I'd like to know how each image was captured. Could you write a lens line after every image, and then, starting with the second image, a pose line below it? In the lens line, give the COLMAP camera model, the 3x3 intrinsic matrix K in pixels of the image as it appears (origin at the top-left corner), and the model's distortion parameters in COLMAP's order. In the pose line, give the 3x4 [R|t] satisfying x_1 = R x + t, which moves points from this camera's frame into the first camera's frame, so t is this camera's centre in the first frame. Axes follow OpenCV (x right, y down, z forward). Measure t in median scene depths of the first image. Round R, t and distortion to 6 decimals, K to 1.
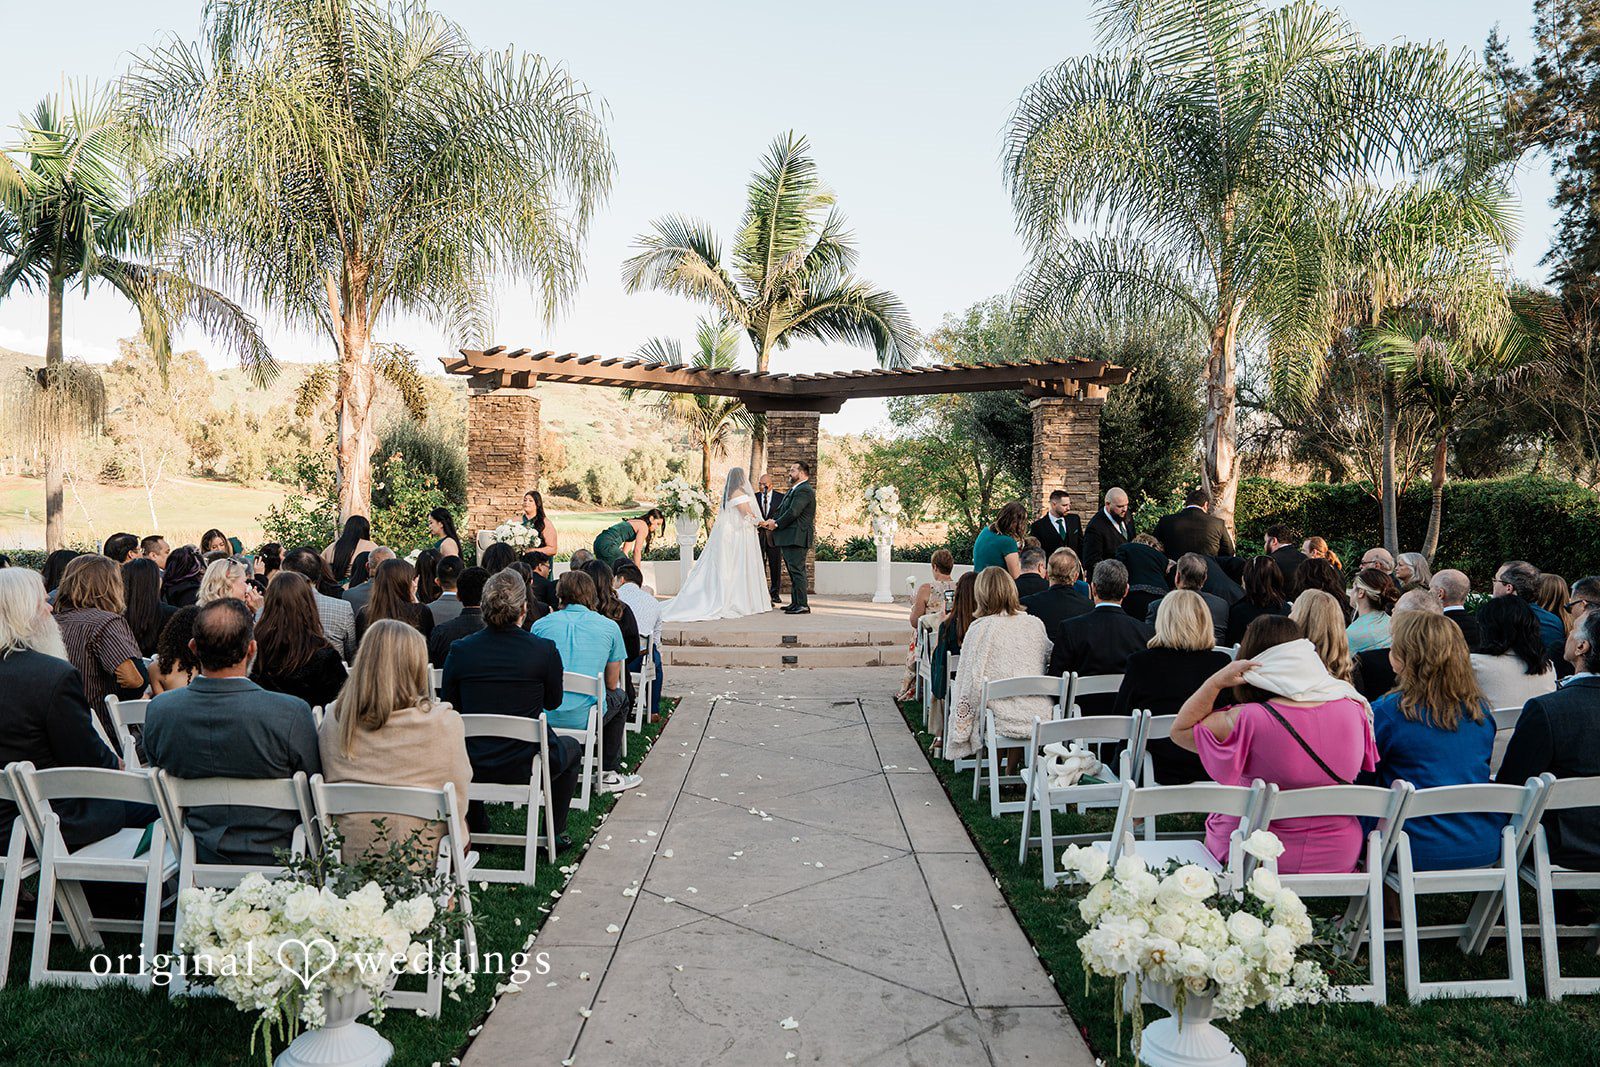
lens RADIAL K [[1232.7, 0, 803.1], [0, 1232.7, 509.7], [0, 0, 1]] dist [-0.068156, 0.001854]
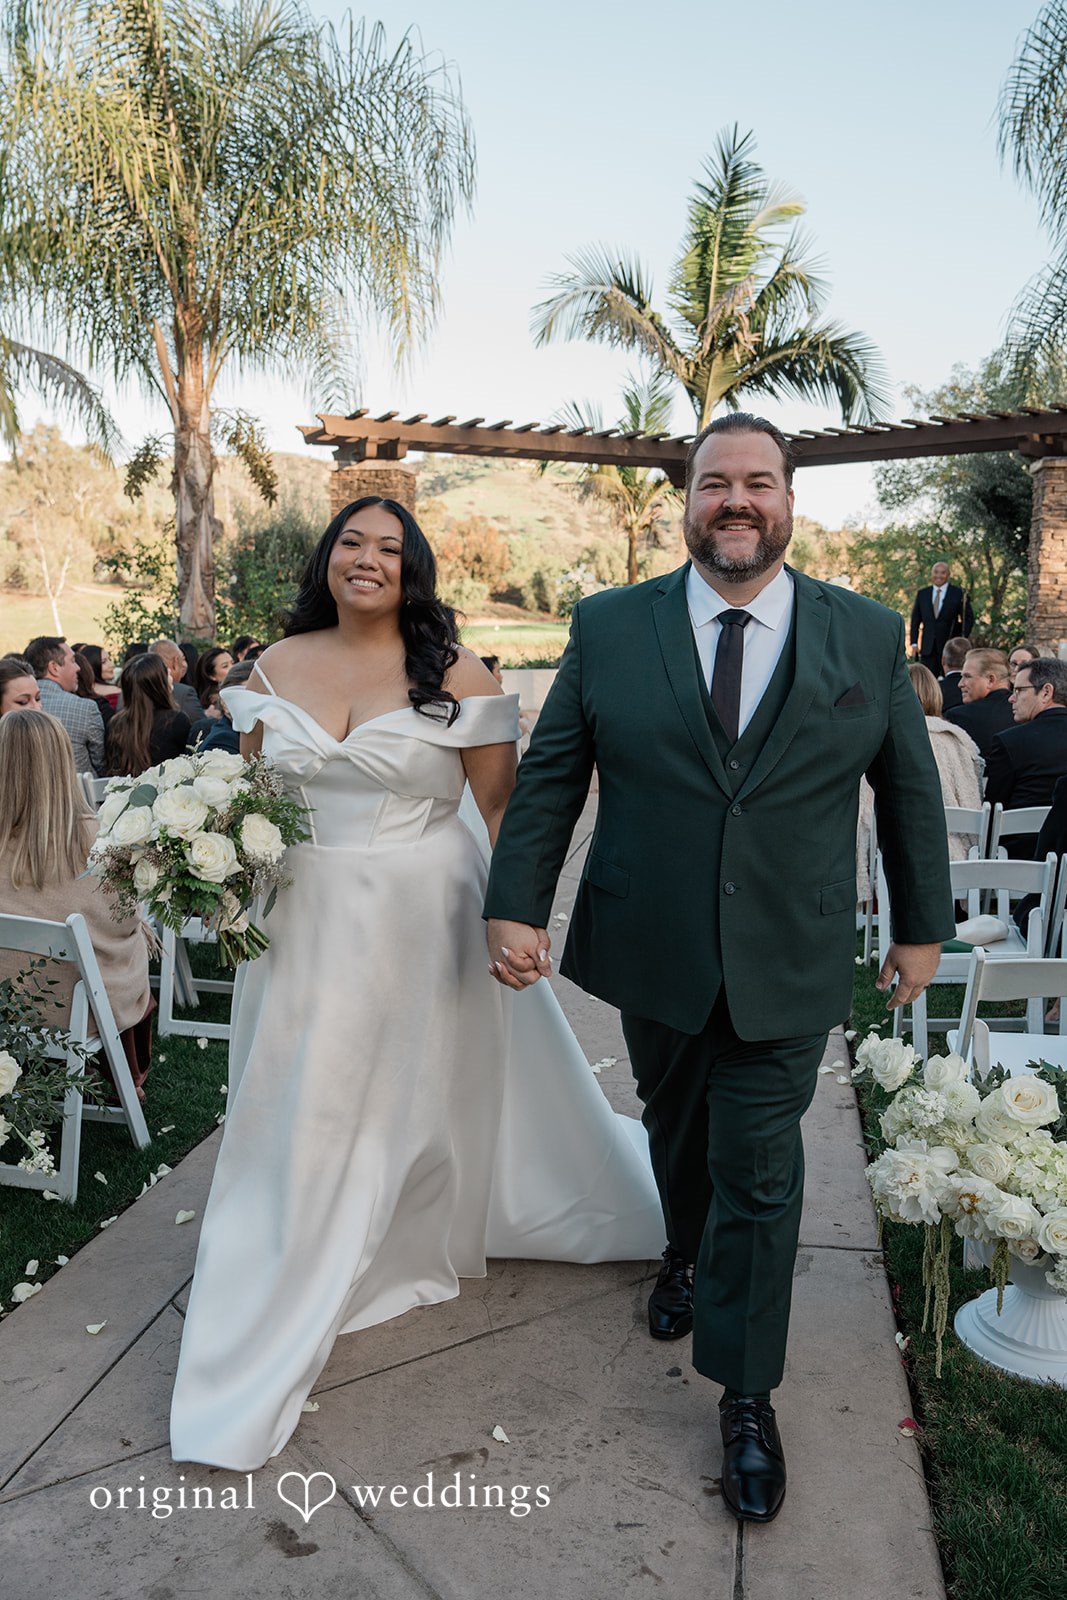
lens RADIAL K [[1413.7, 0, 533.5], [0, 1413.7, 800.0], [0, 0, 1]] dist [-0.065795, 0.099075]
pose [[0.981020, 0.022285, -0.192624, 0.051737], [0.001592, 0.992415, 0.122921, 0.012035], [0.193902, -0.120895, 0.973543, 0.055621]]
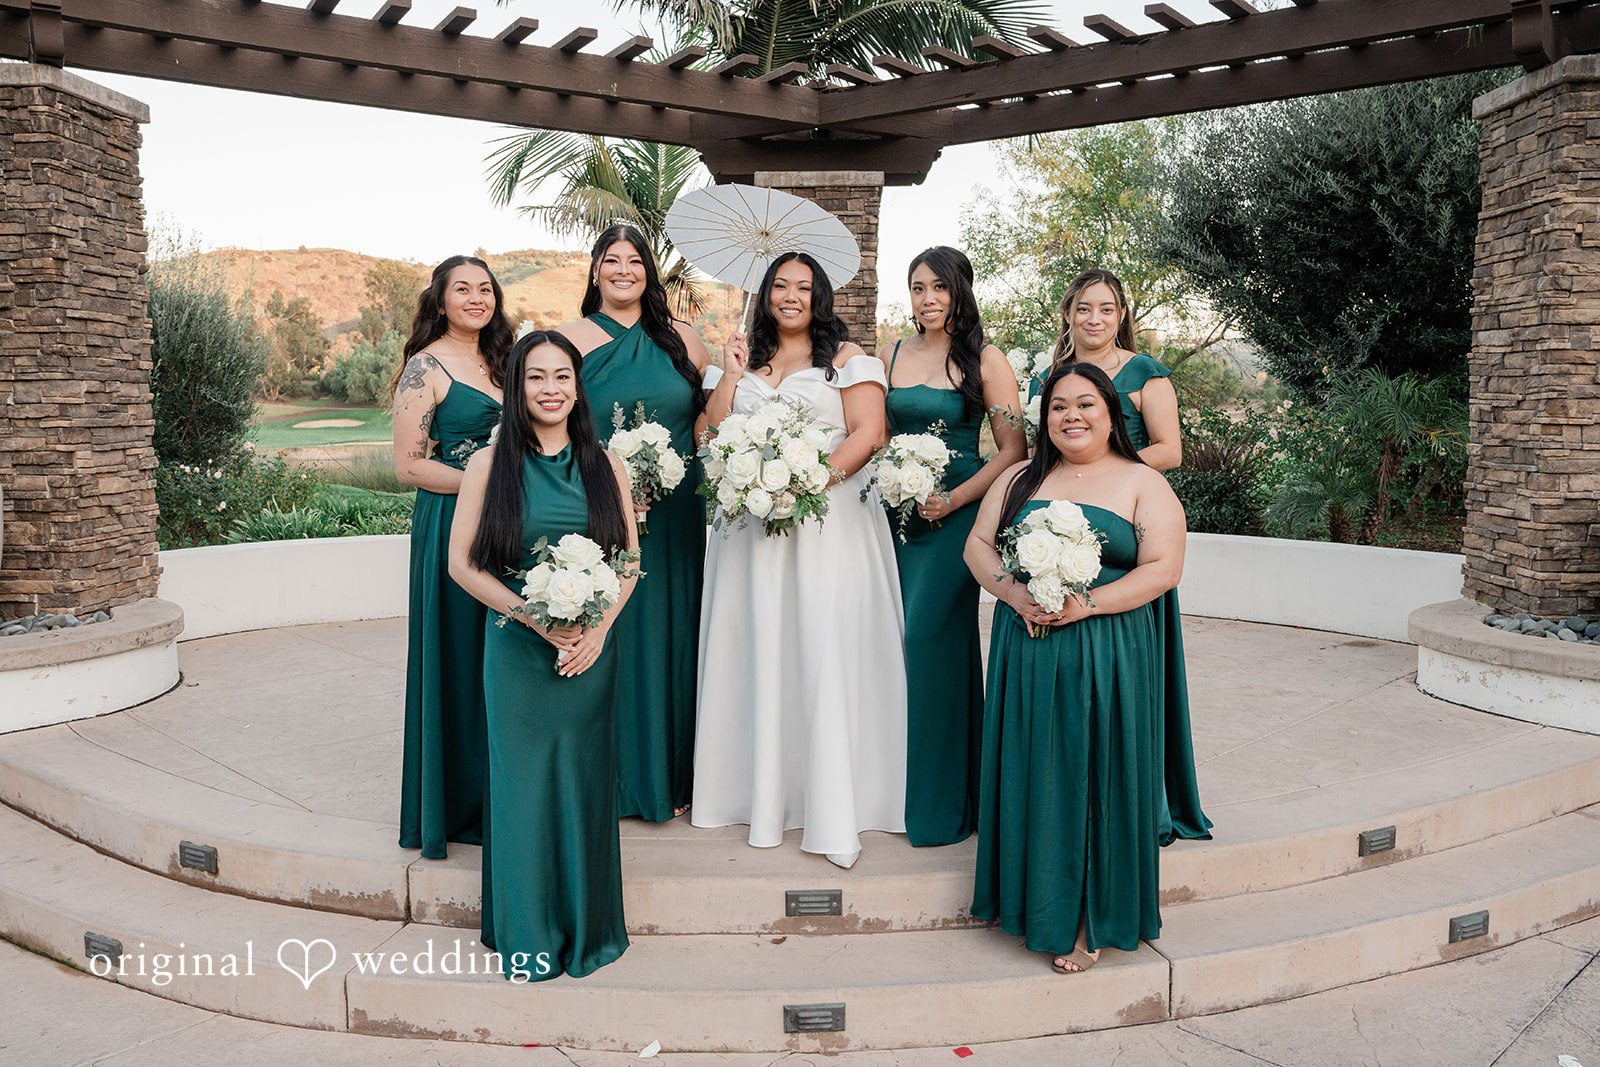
lens RADIAL K [[1098.4, 0, 840.2], [0, 1098.4, 525.1], [0, 0, 1]] dist [-0.006211, -0.000233]
pose [[0.999909, -0.012475, 0.005050, -0.004676], [0.011889, 0.994605, 0.103050, 0.001581], [-0.006308, -0.102980, 0.994663, 0.644645]]
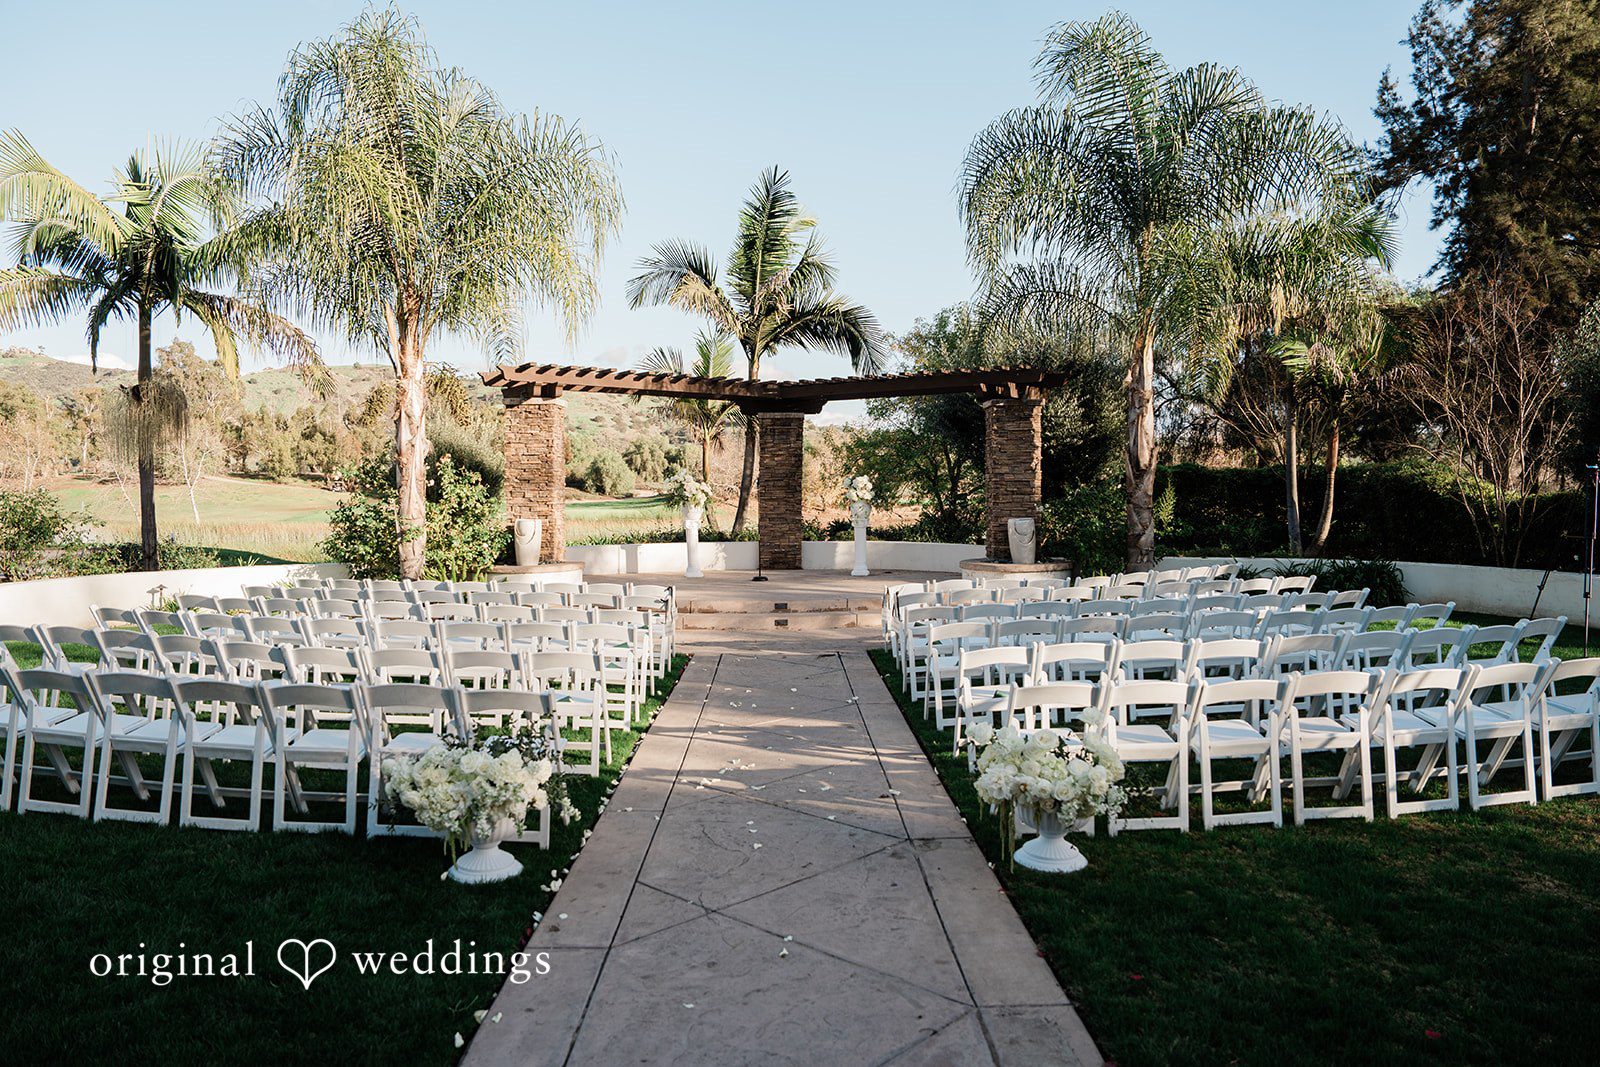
lens RADIAL K [[1186.0, 0, 807.0], [0, 1186.0, 524.4], [0, 0, 1]] dist [-0.074817, -0.000235]
pose [[0.999809, -0.014915, 0.012599, 0.000659], [0.014591, 0.999571, 0.025413, -0.002687], [-0.012972, -0.025225, 0.999598, -0.127763]]
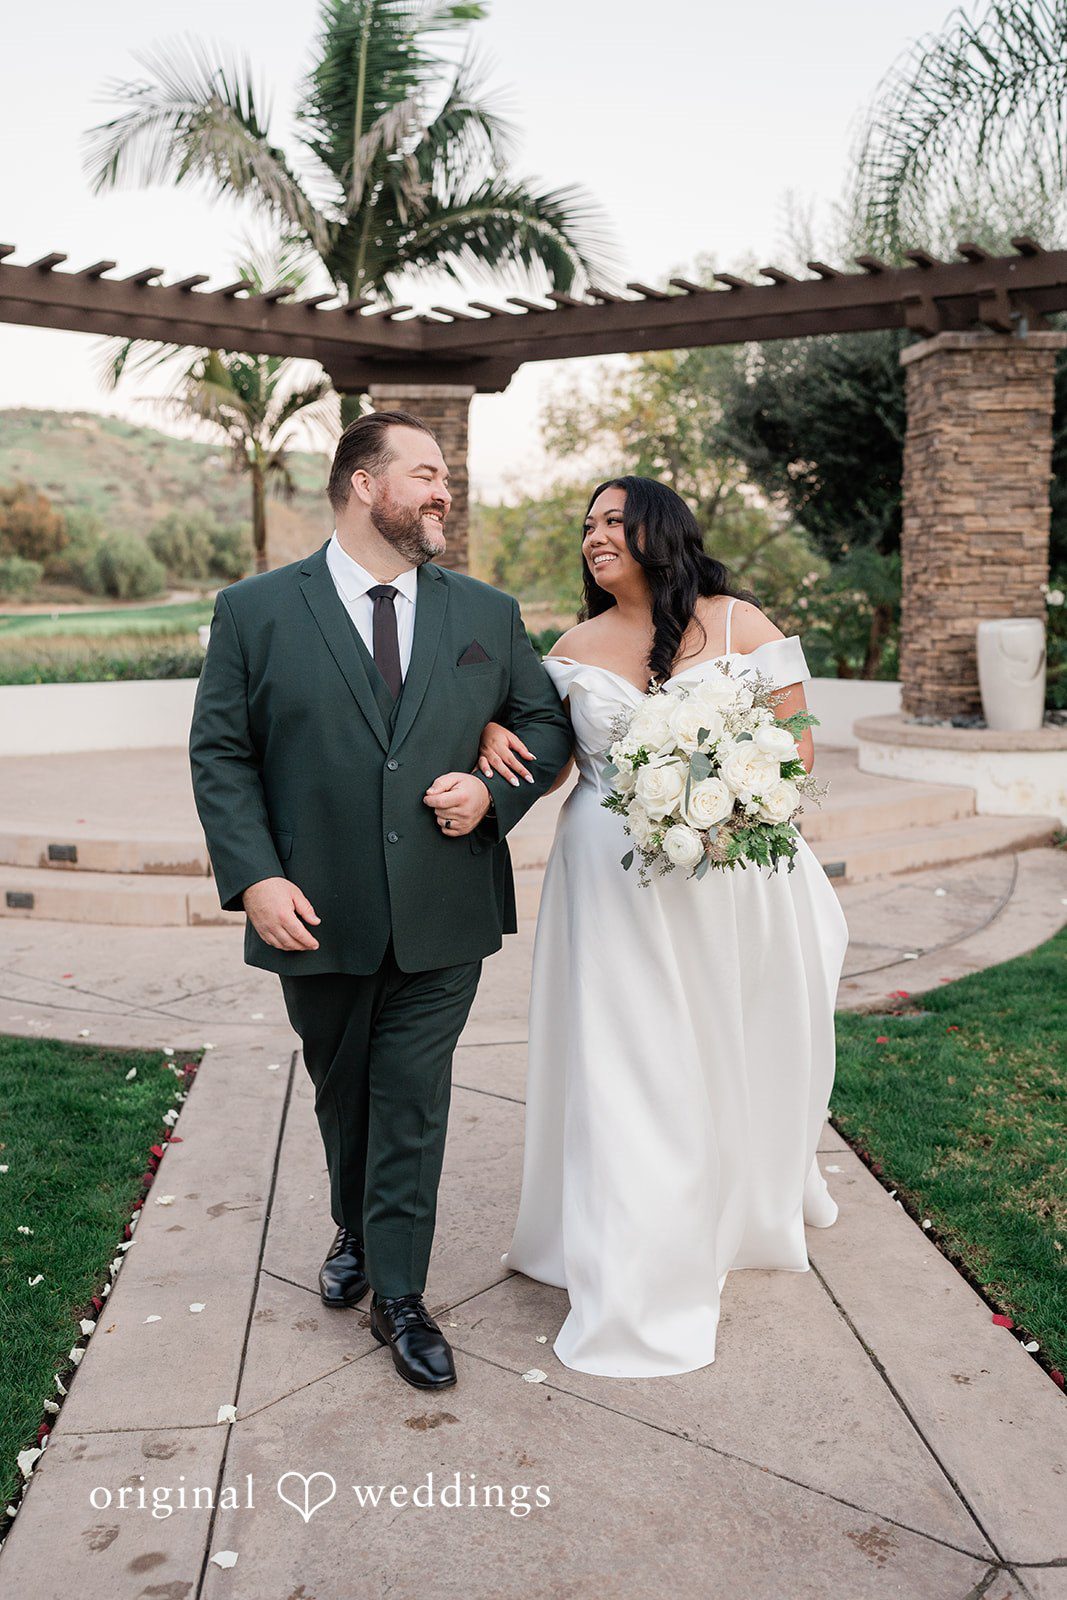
lens RADIAL K [[1413.7, 0, 533.5], [0, 1413.7, 800.0], [0, 0, 1]] dist [-0.065795, 0.099075]
pose [[0.994374, -0.030225, 0.101519, -0.028010], [0.016125, 0.990448, 0.136942, 0.012964], [-0.104688, -0.134535, 0.985363, 0.408511]]
